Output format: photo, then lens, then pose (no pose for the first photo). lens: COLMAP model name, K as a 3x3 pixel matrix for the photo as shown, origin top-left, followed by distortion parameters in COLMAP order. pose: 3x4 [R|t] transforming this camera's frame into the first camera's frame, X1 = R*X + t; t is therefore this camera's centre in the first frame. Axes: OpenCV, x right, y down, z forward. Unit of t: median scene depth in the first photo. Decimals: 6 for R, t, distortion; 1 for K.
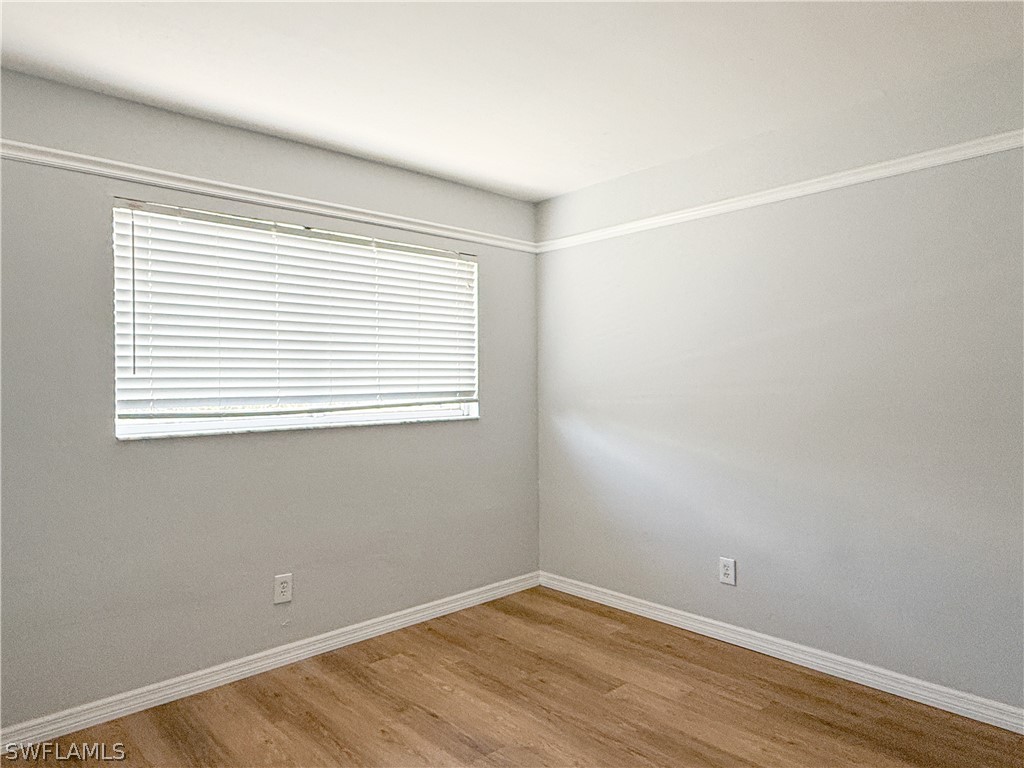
lens RADIAL K [[649.9, 0, 514.1], [0, 649.9, 375.8], [0, 0, 1]] dist [0.004011, 0.000634]
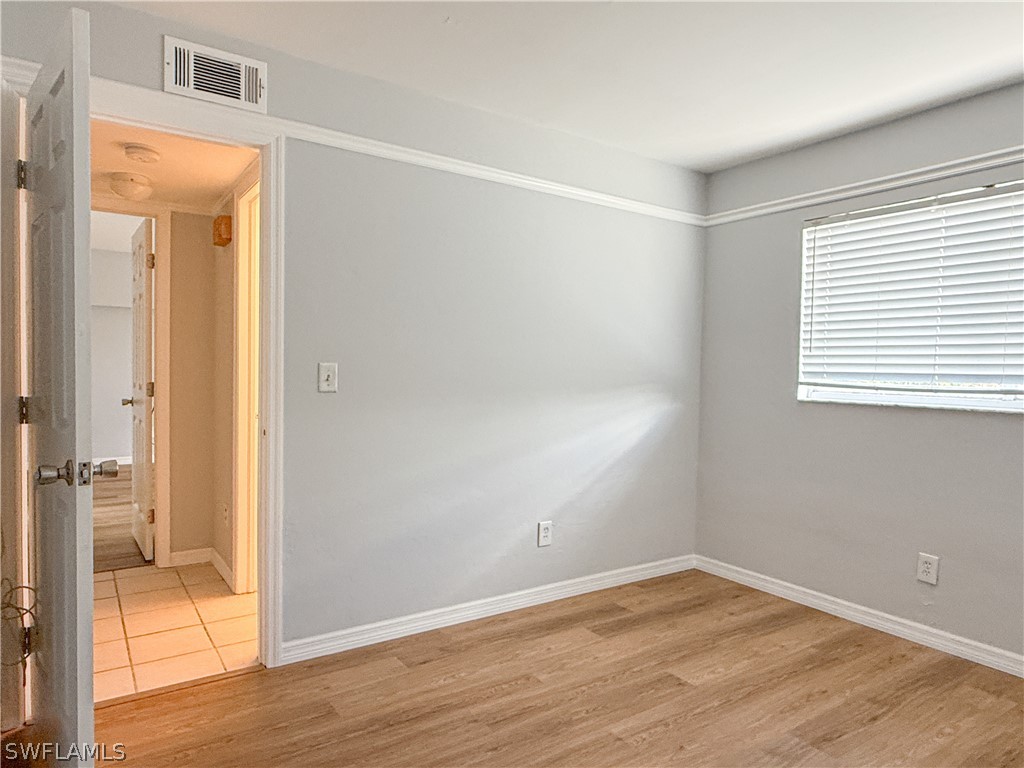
lens RADIAL K [[641.4, 0, 512.0], [0, 641.4, 384.0], [0, 0, 1]] dist [-0.000546, -0.000310]
pose [[-0.149694, 0.031765, -0.988222, 0.789719], [-0.012344, 0.999346, 0.033993, 0.024996], [0.988655, 0.017287, -0.149204, 0.593248]]
